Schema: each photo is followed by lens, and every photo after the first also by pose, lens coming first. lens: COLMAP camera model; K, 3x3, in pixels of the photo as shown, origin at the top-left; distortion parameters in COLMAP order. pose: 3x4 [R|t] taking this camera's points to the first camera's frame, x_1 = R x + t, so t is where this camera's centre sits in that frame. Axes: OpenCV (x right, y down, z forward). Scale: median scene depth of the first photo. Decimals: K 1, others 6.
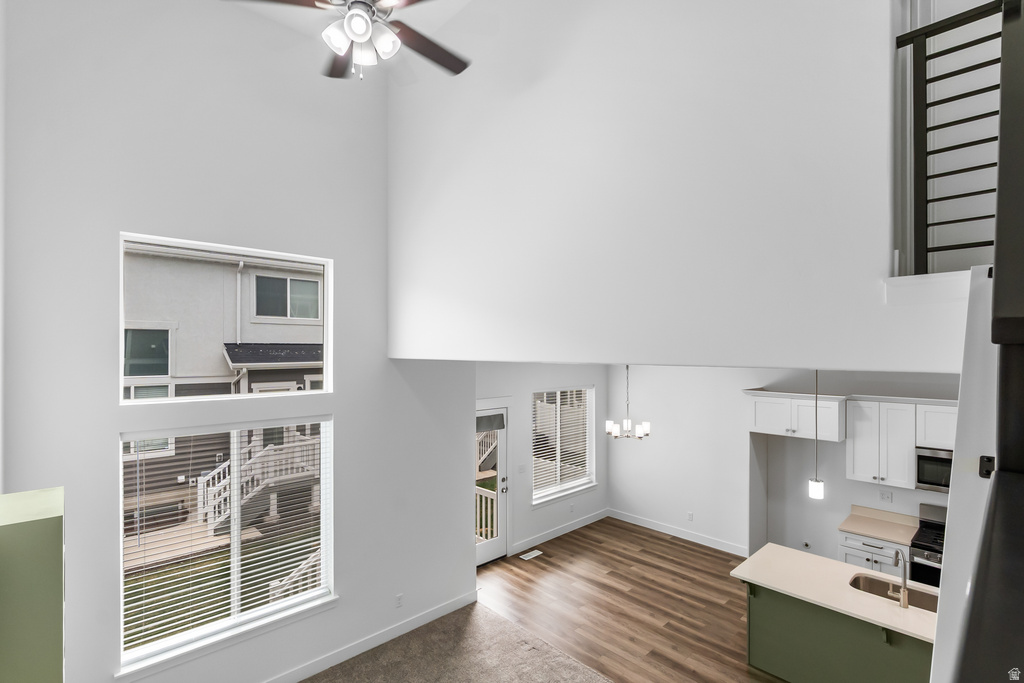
lens RADIAL K [[481.6, 0, 508.7], [0, 481.6, 351.2], [0, 0, 1]] dist [-0.003818, -0.002058]
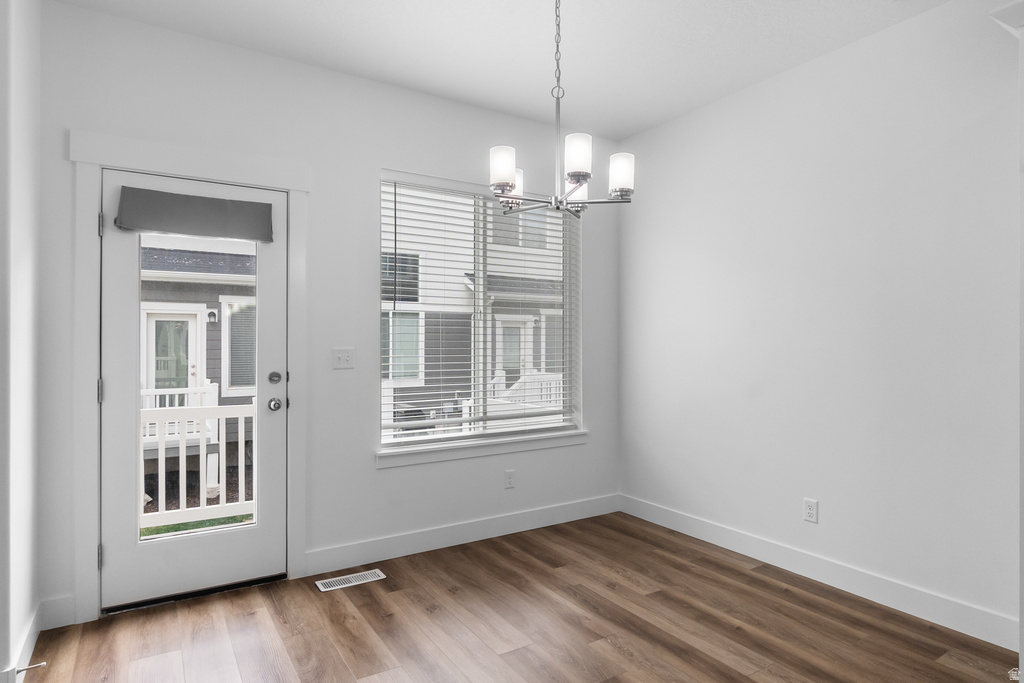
lens RADIAL K [[584.6, 0, 508.3], [0, 584.6, 340.6], [0, 0, 1]] dist [0.002281, 0.001130]
pose [[0.981489, 0.002502, -0.191501, 0.217954], [-0.003508, 0.999982, -0.004917, 0.200090], [0.191485, 0.005498, 0.981480, 0.482739]]
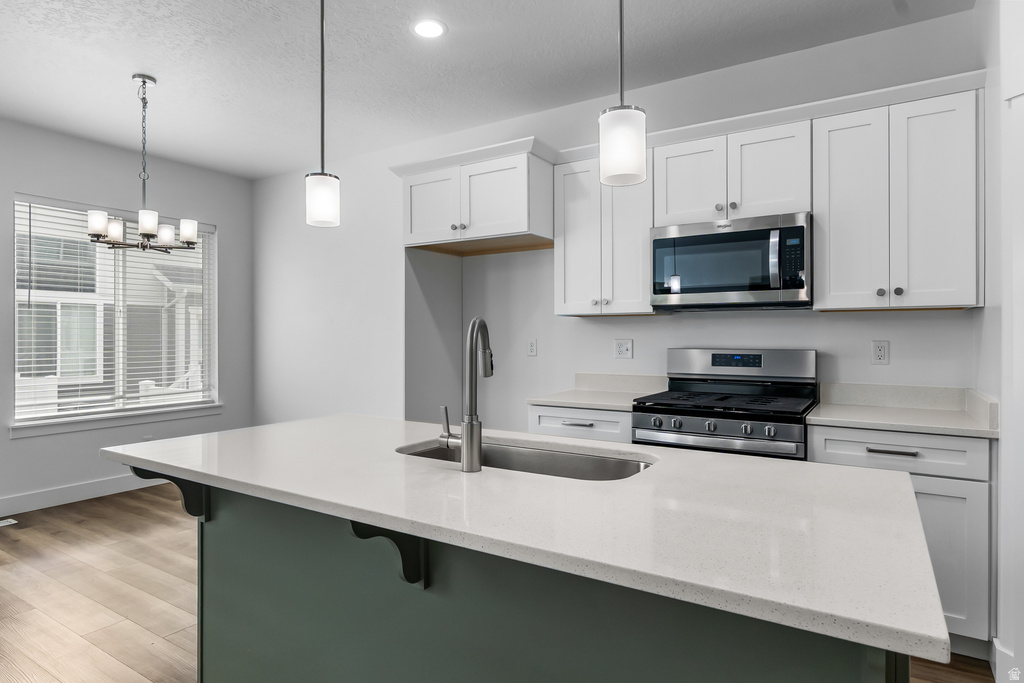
lens RADIAL K [[584.6, 0, 508.1], [0, 584.6, 334.4], [0, 0, 1]] dist [0.002281, 0.001130]
pose [[0.969989, 0.000783, 0.243148, 0.344773], [0.000562, 0.999985, -0.005460, 0.201856], [-0.243149, 0.005433, 0.969974, 0.270365]]
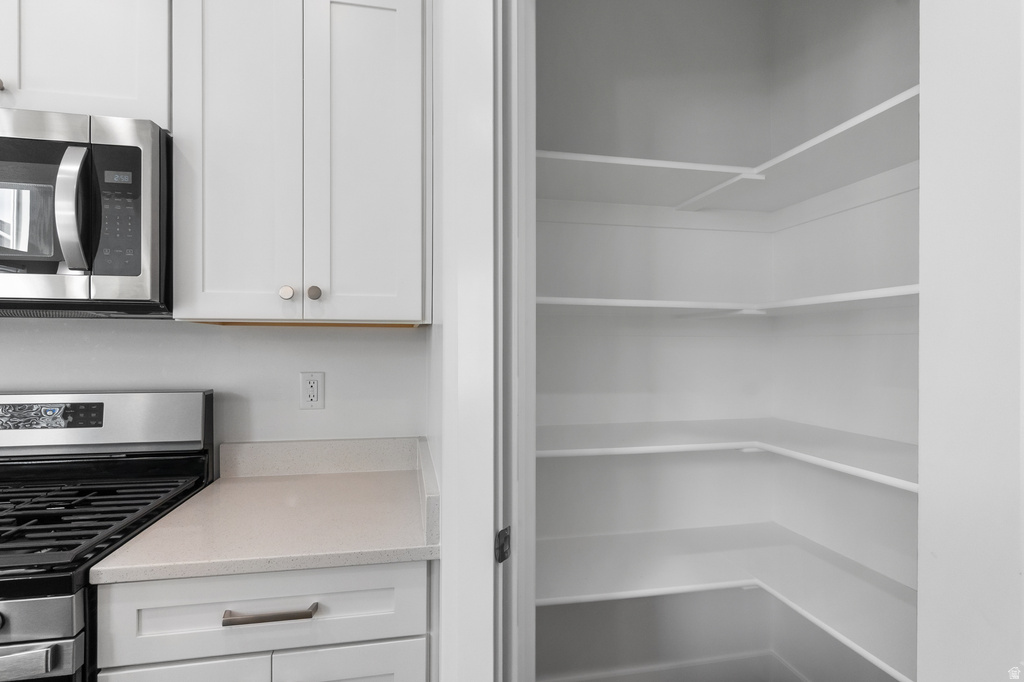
lens RADIAL K [[481.6, 0, 508.3], [0, 481.6, 344.1], [0, 0, 1]] dist [-0.003818, -0.002058]
pose [[0.523854, 0.002024, 0.851806, 0.538681], [0.000132, 0.999997, -0.002458, 0.192917], [-0.851808, 0.001400, 0.523852, 0.401072]]
